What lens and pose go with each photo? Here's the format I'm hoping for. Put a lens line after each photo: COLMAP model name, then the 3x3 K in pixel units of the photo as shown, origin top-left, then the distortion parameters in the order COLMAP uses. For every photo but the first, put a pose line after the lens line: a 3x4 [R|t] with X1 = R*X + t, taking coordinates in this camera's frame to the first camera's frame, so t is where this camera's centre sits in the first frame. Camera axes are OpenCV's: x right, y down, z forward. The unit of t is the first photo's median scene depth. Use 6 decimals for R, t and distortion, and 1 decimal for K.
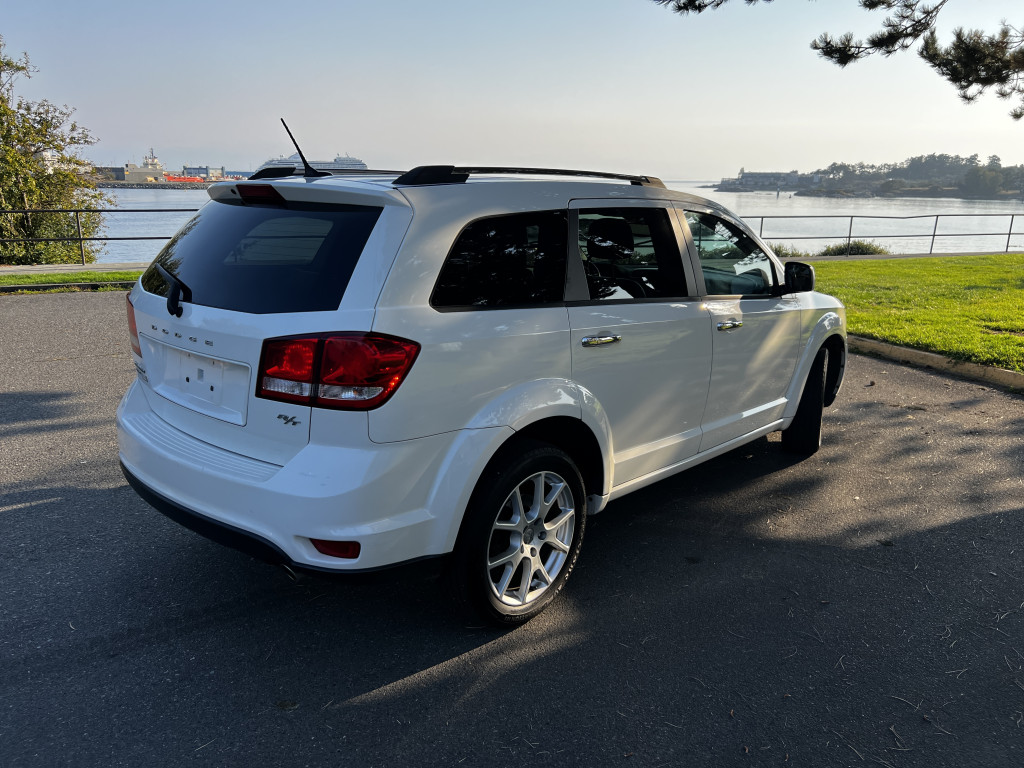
lens RADIAL K [[790.1, 0, 512.0], [0, 790.1, 384.0], [0, 0, 1]] dist [-0.015290, -0.003195]
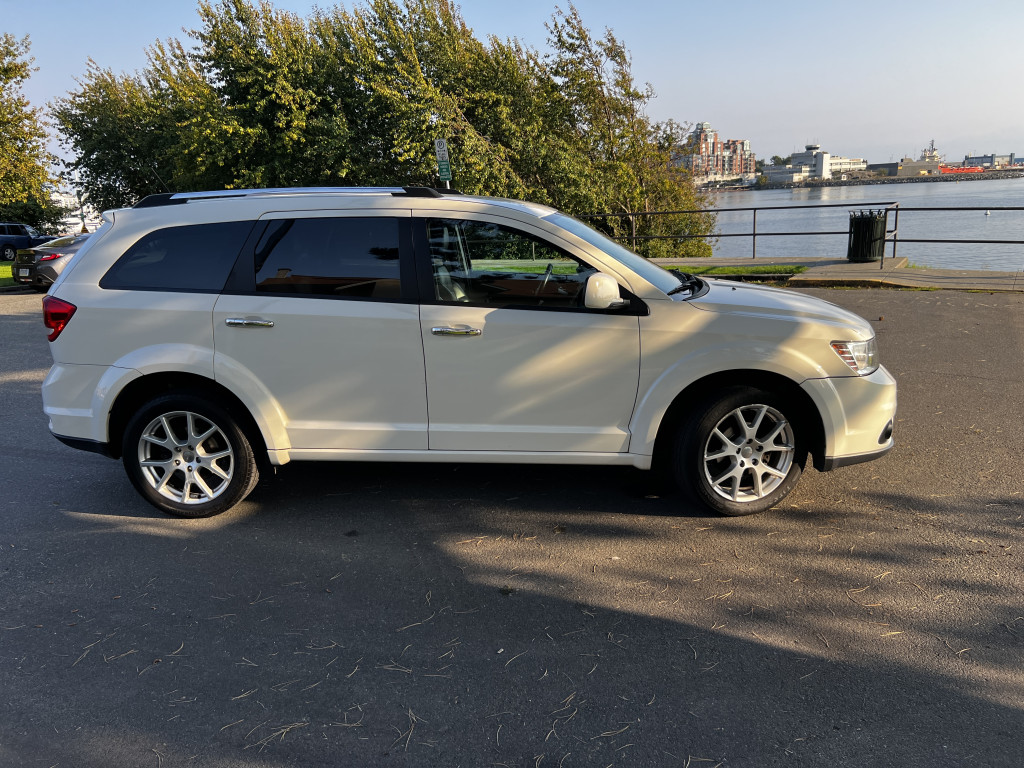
lens RADIAL K [[779.2, 0, 512.0], [0, 779.2, 384.0], [0, 0, 1]] dist [0.007097, -0.002247]
pose [[0.603603, 0.144843, -0.784018, 0.214080], [-0.138650, 0.987446, 0.075681, -0.017529], [0.785137, 0.063023, 0.616107, 0.089276]]
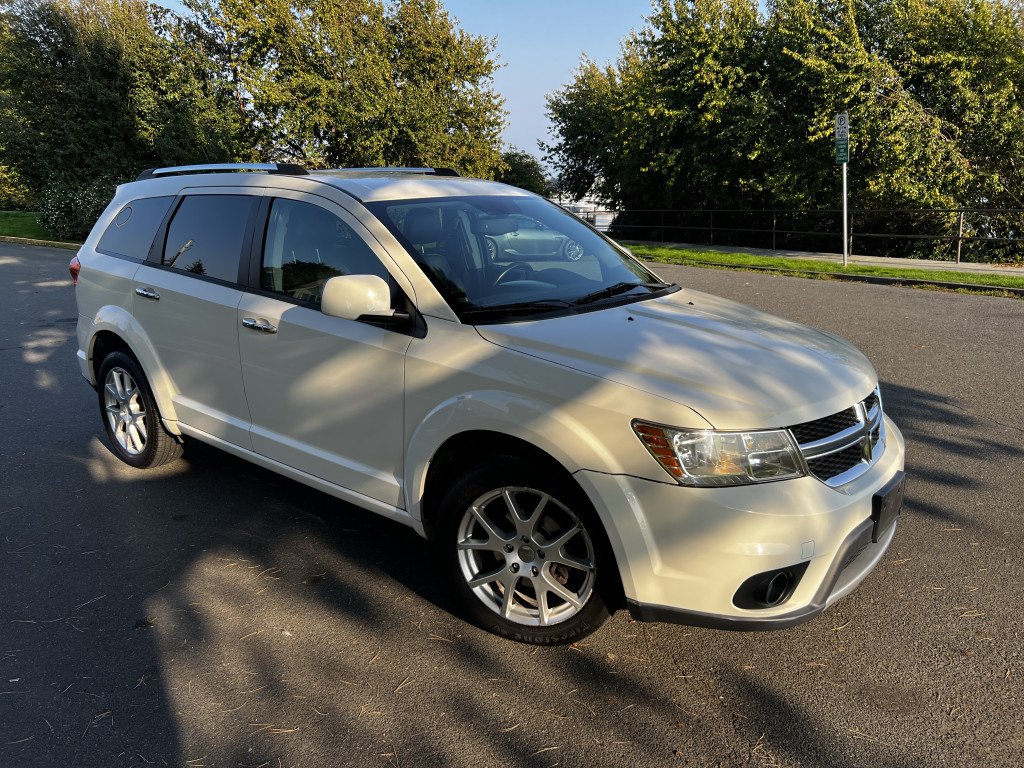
lens RADIAL K [[783.3, 0, 512.0], [0, 783.3, 384.0], [0, 0, 1]] dist [0.004738, -0.002613]
pose [[0.005474, 0.213791, -0.976864, 0.223619], [-0.219073, 0.953405, 0.207430, -0.049509], [0.975693, 0.212869, 0.052055, 0.243790]]
